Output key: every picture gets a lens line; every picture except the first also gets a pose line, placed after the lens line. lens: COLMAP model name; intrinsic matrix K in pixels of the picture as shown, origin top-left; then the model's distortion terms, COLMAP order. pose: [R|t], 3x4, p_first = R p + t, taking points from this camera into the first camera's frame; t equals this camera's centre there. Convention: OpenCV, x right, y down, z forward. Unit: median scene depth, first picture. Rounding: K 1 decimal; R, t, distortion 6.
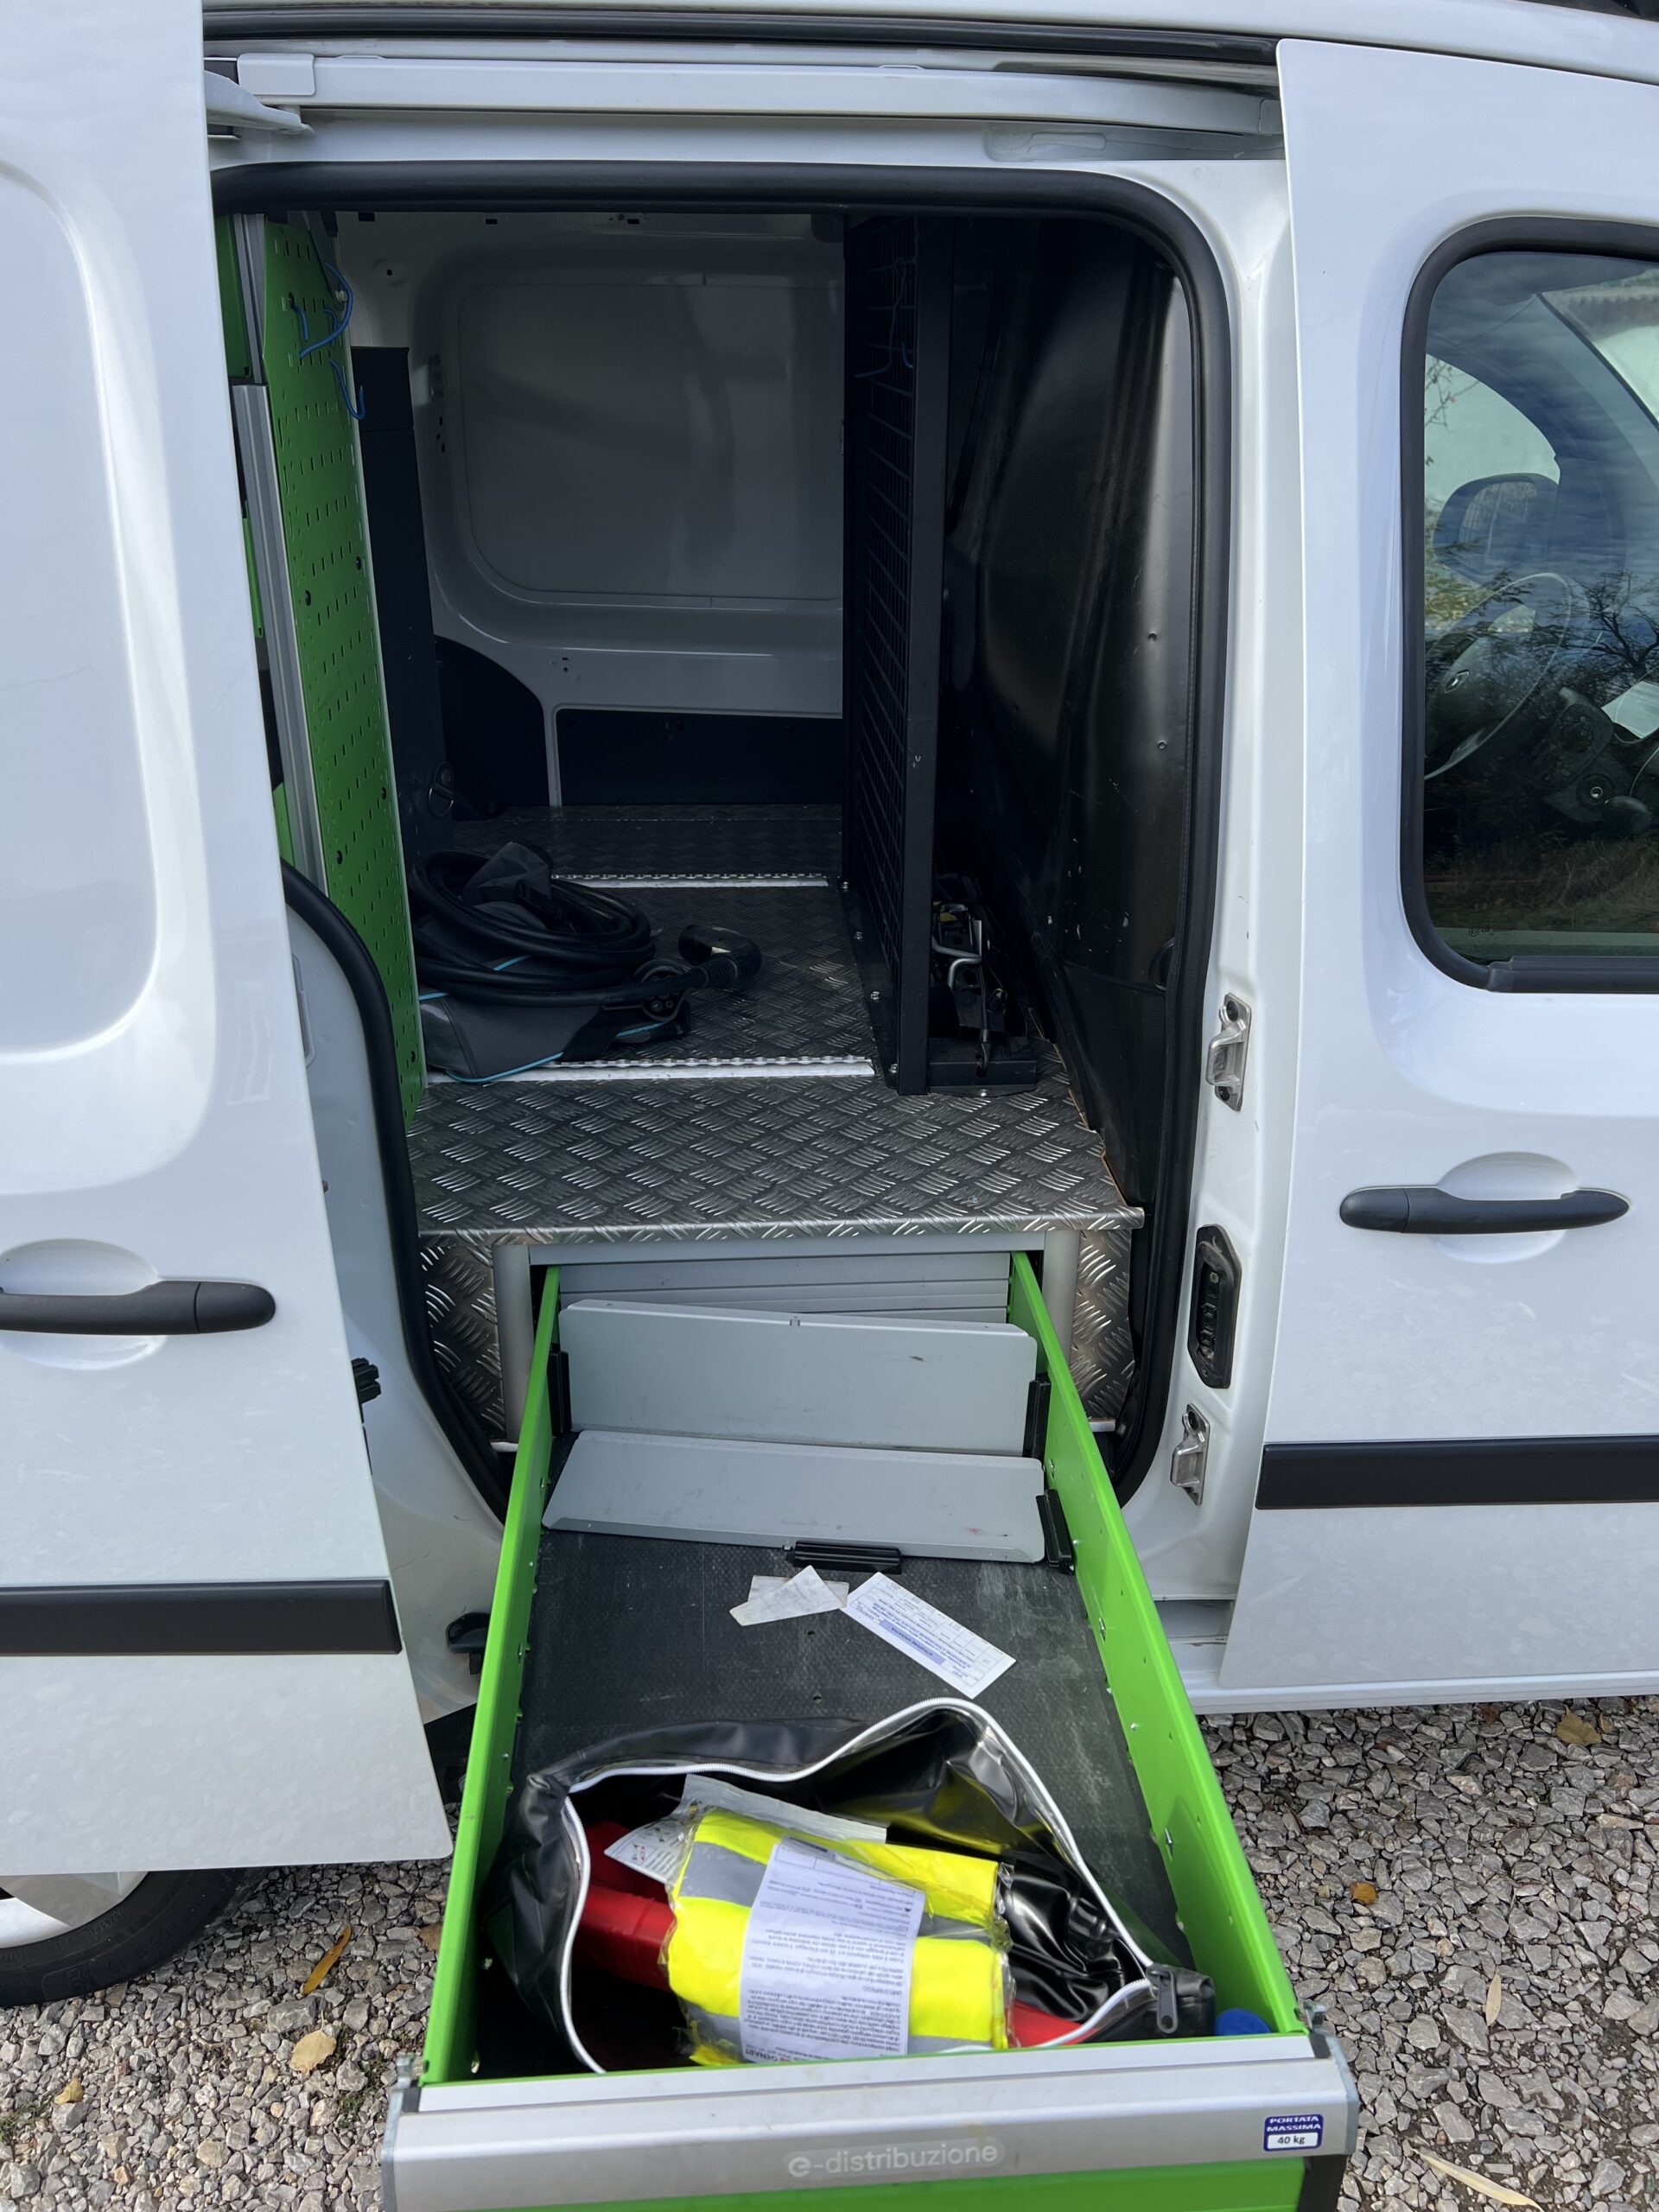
lens RADIAL K [[1667.6, 0, 822.1], [0, 1667.6, 1101.6], [0, 0, 1]] dist [0.049632, -0.057877]
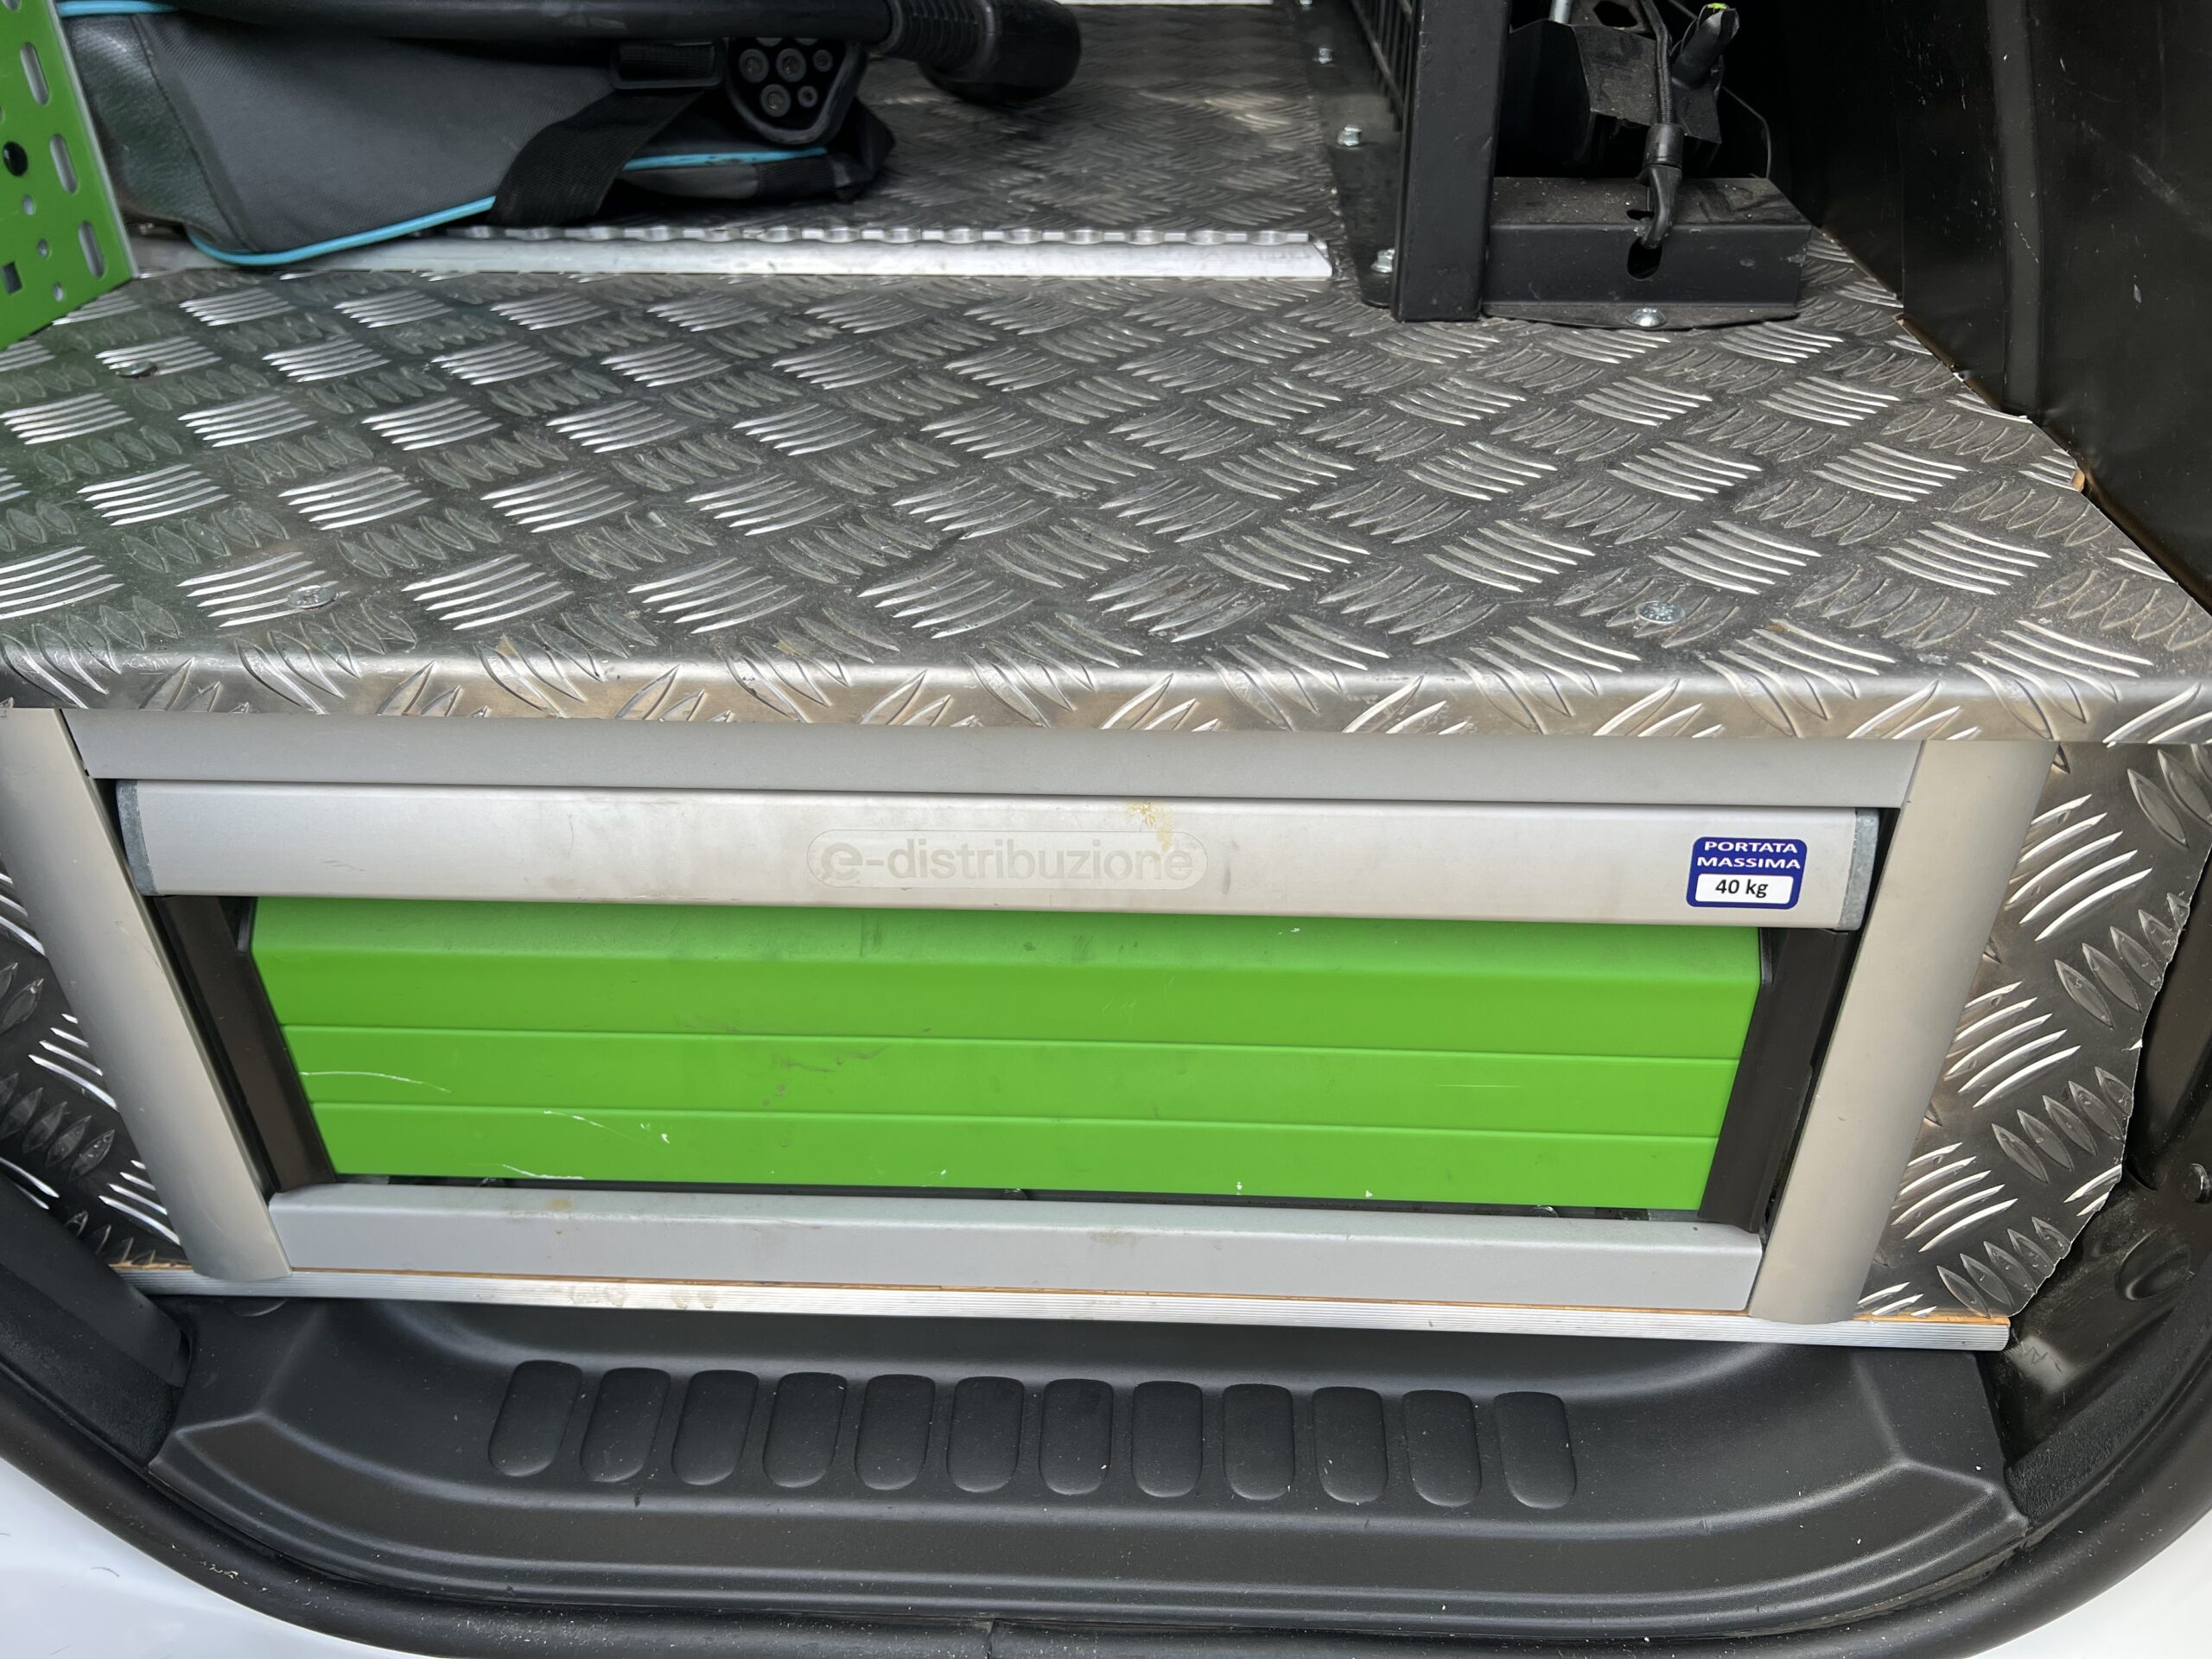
lens RADIAL K [[1667.6, 0, 1106.6], [0, 1667.6, 846.7], [0, 0, 1]] dist [0.049632, -0.057877]
pose [[0.992751, 0.050783, -0.108935, 0.031031], [-0.031271, 0.984273, 0.173867, 0.047395], [0.116051, -0.169200, 0.978725, 0.658694]]
